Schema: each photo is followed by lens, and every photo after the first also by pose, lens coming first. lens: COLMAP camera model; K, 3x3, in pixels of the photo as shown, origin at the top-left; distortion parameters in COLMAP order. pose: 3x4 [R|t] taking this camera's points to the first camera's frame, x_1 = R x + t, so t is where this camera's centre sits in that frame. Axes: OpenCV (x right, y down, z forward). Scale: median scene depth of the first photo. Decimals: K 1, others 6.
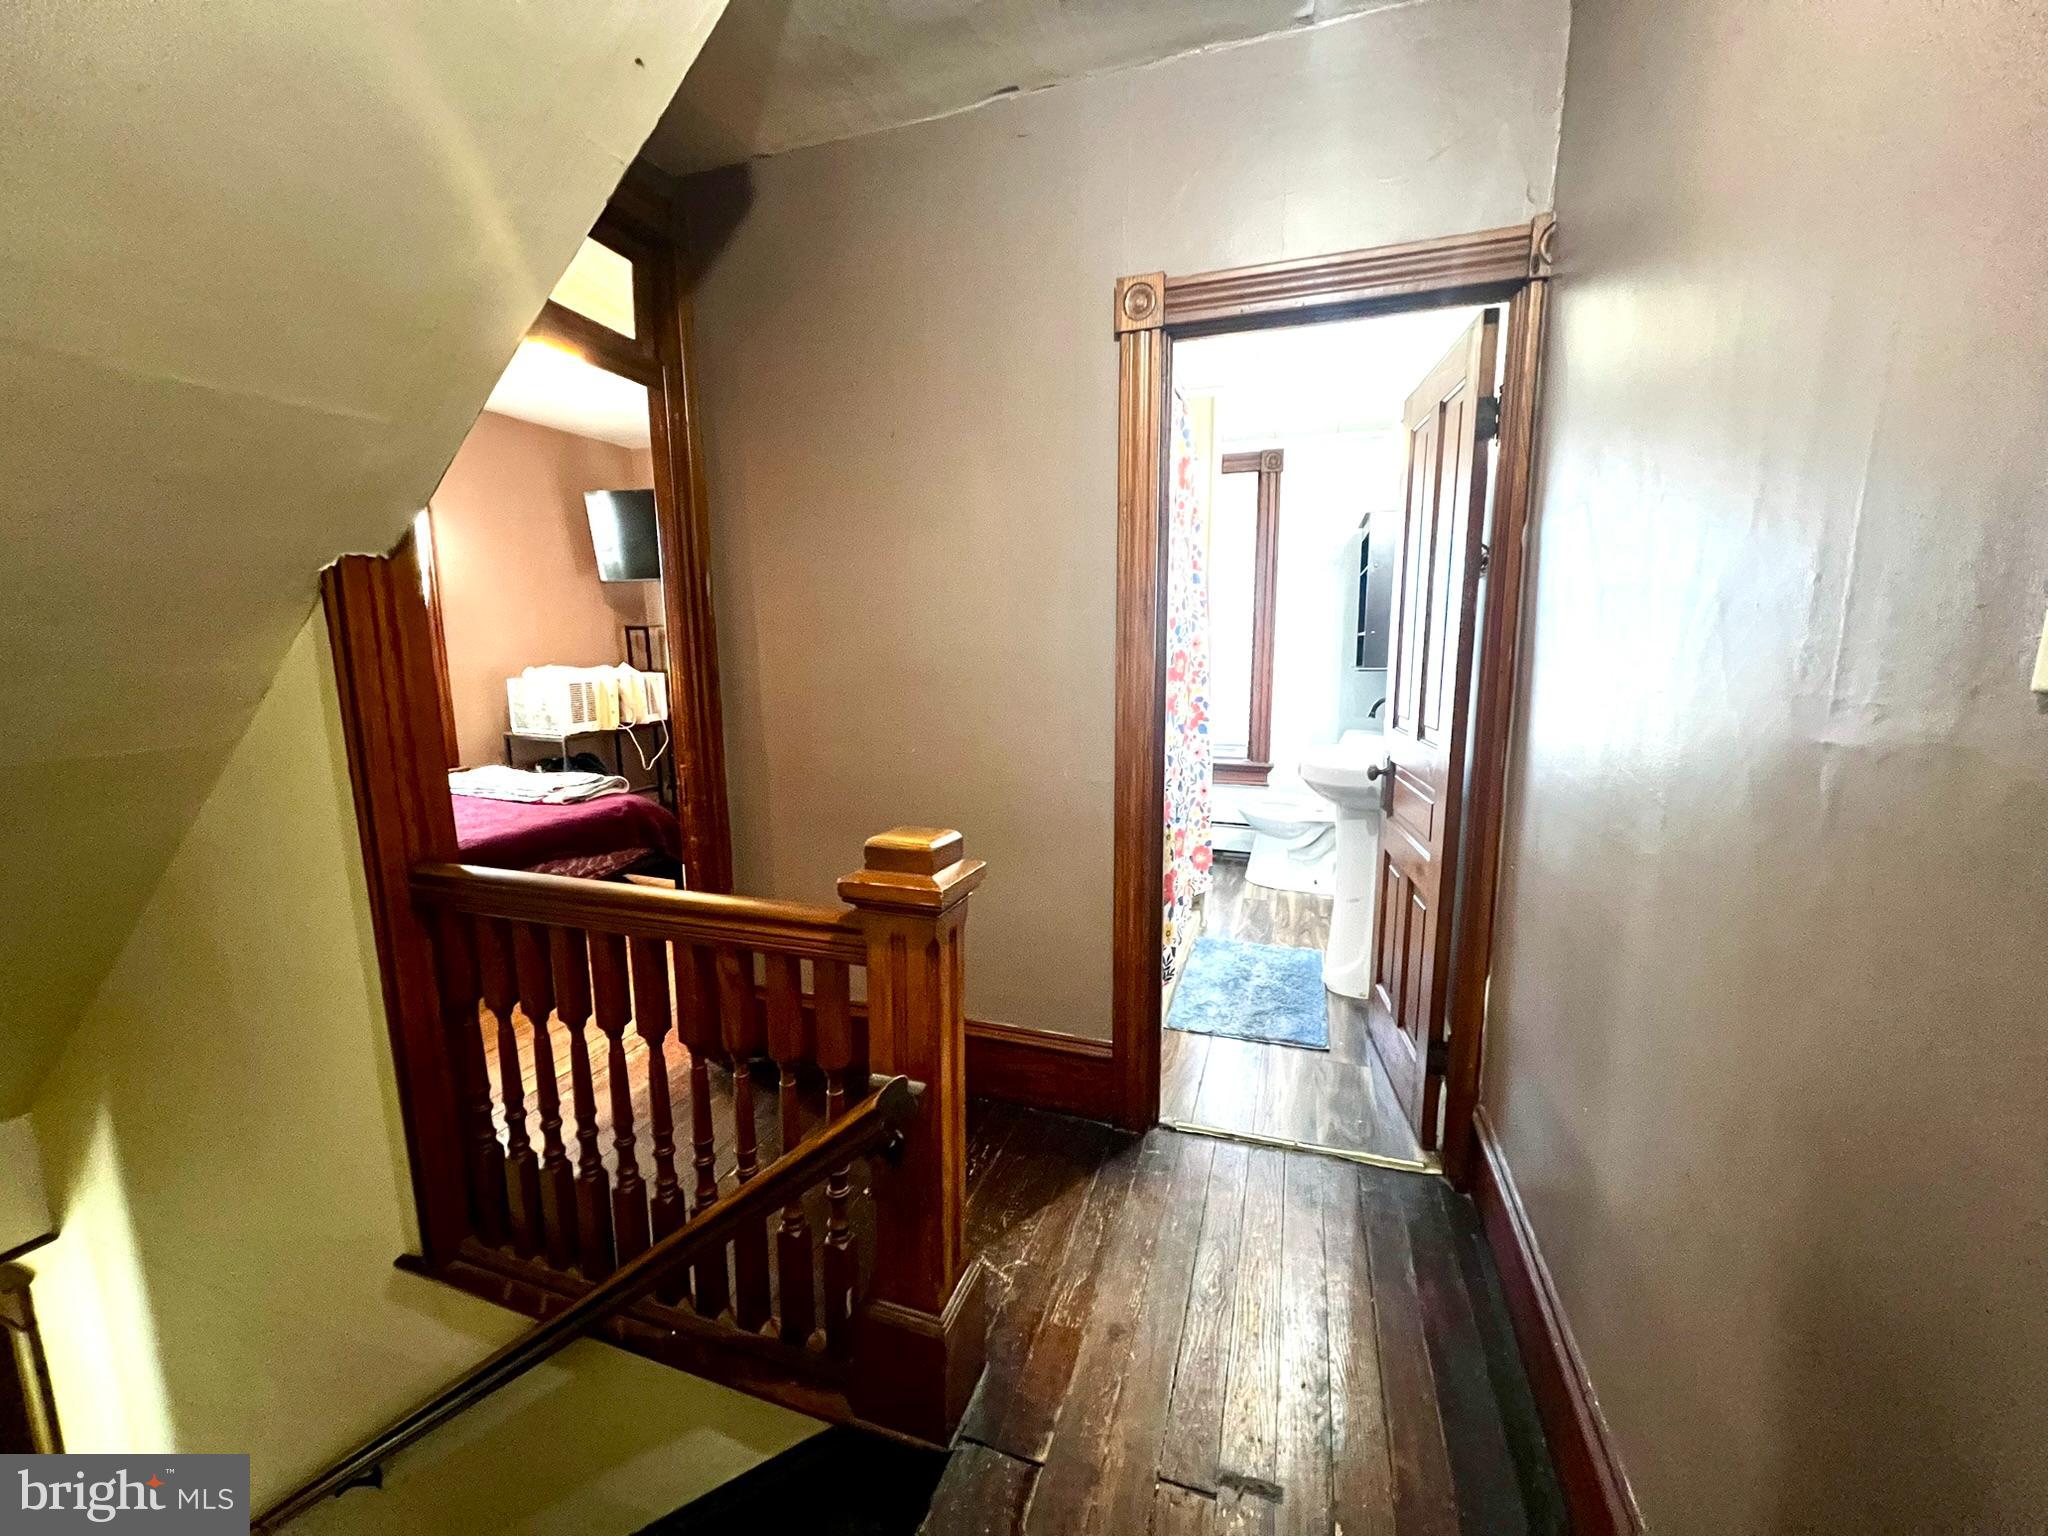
lens RADIAL K [[817.7, 0, 1021.1], [0, 817.7, 776.0], [0, 0, 1]] dist [0.003438, -0.000832]
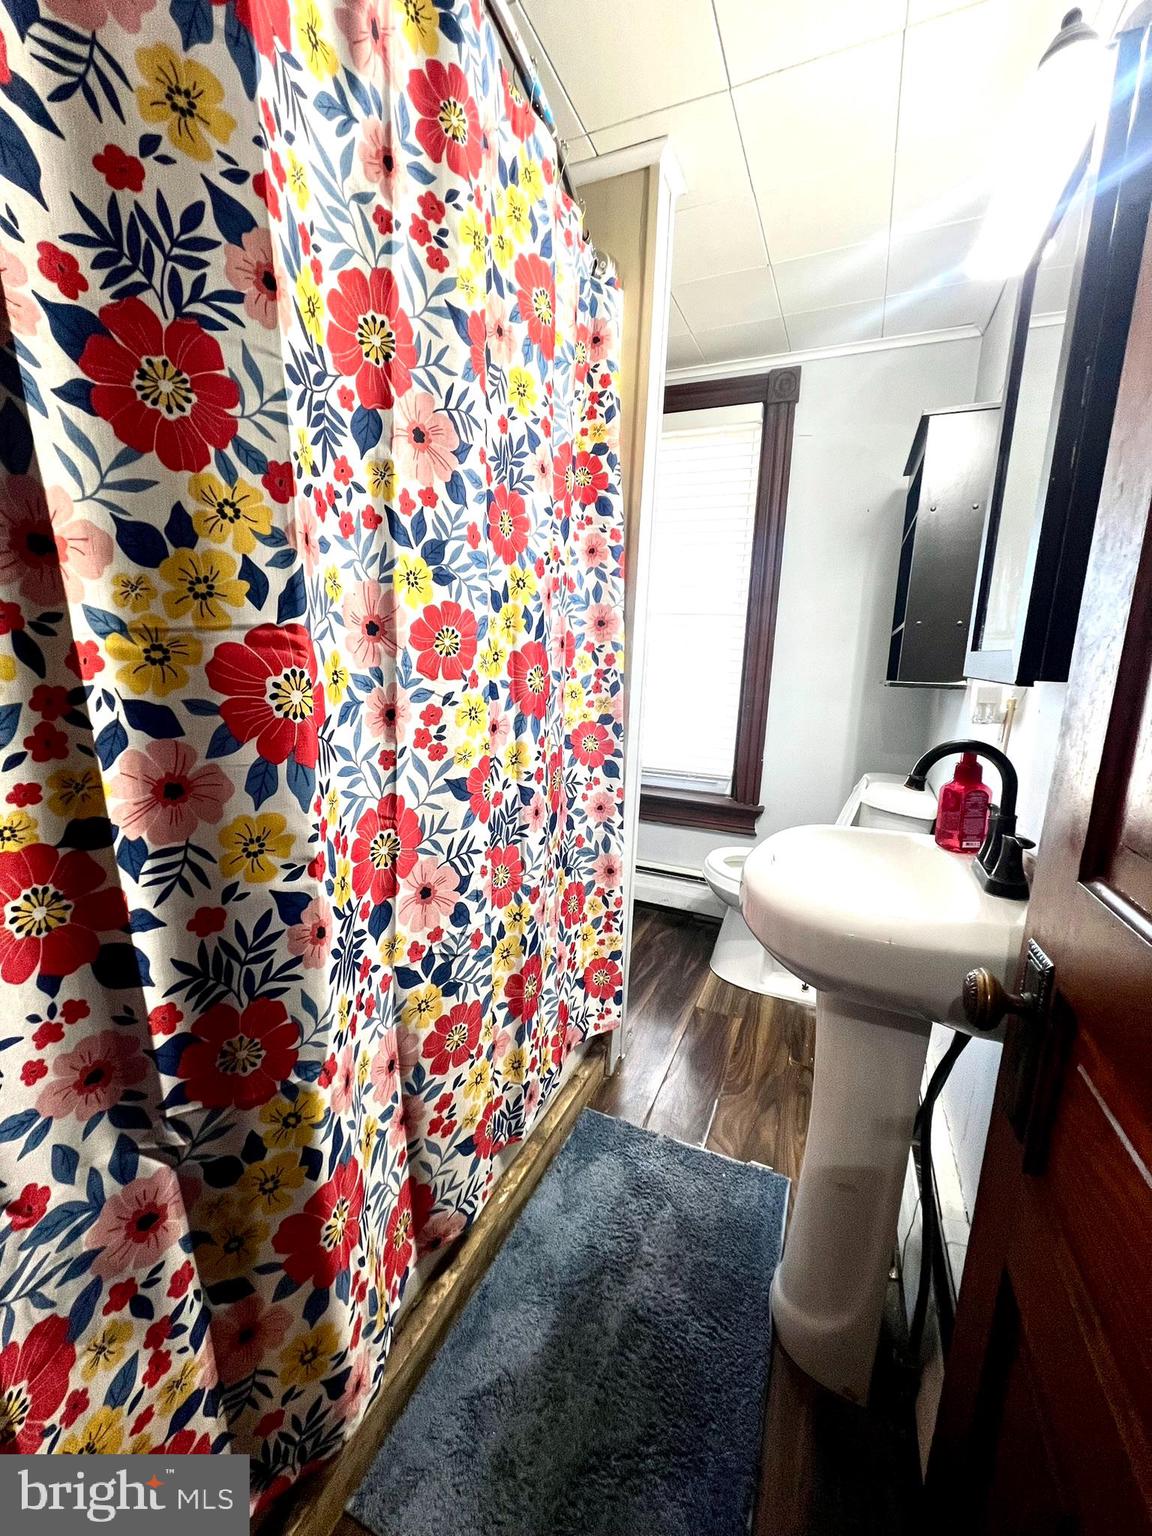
lens RADIAL K [[612.8, 0, 574.8], [0, 612.8, 771.6], [0, 0, 1]] dist [0.001060, 0.000048]
pose [[0.995384, 0.061007, -0.074092, 0.159721], [-0.059626, 0.998006, 0.020712, -0.044207], [0.075208, -0.016199, 0.997036, 0.387866]]
